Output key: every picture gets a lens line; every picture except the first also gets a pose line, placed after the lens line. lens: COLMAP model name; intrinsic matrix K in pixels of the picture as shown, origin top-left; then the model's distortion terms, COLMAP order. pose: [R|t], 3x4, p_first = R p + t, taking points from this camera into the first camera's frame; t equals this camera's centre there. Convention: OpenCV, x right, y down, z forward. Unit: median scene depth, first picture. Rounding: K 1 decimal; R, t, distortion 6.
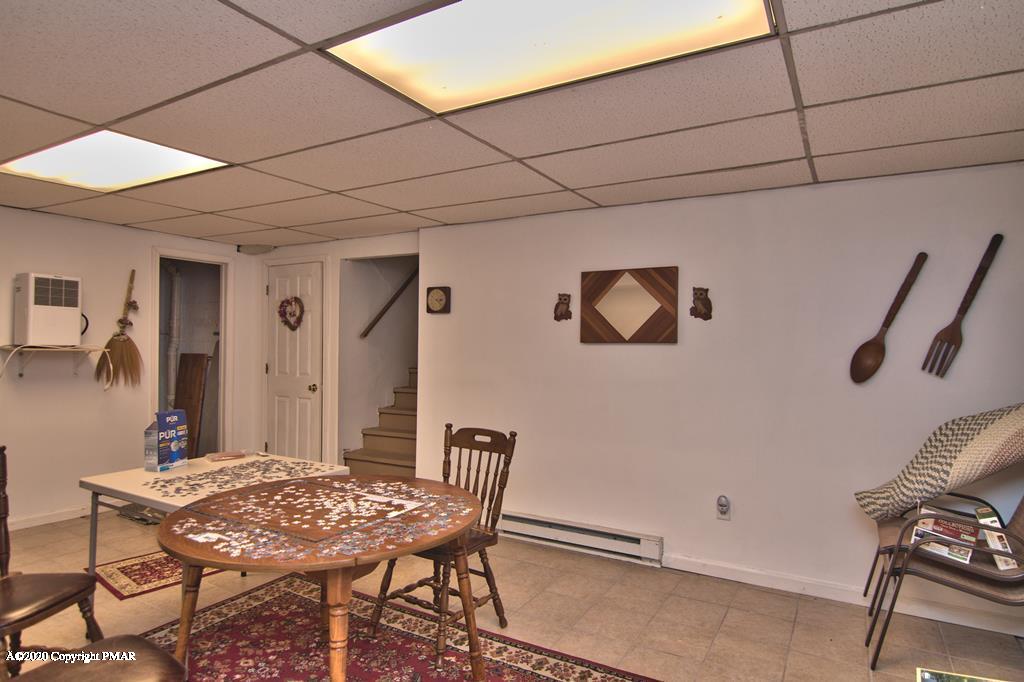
lens RADIAL K [[572.3, 0, 525.5], [0, 572.3, 346.7], [0, 0, 1]] dist [0.000248, 0.000080]
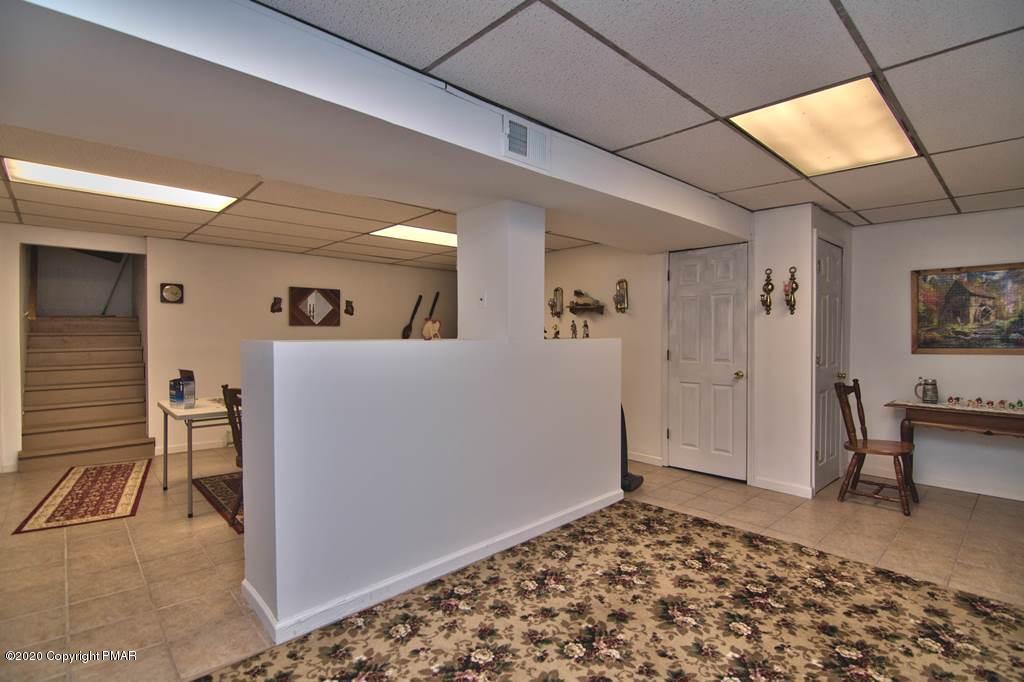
lens RADIAL K [[491.8, 0, 512.0], [0, 491.8, 341.0], [0, 0, 1]] dist [-0.001677, -0.012996]
pose [[0.294556, -0.026330, 0.955272, -1.227845], [-0.000393, 0.999617, 0.027673, -0.000501], [-0.955634, -0.008526, 0.294433, -0.149281]]
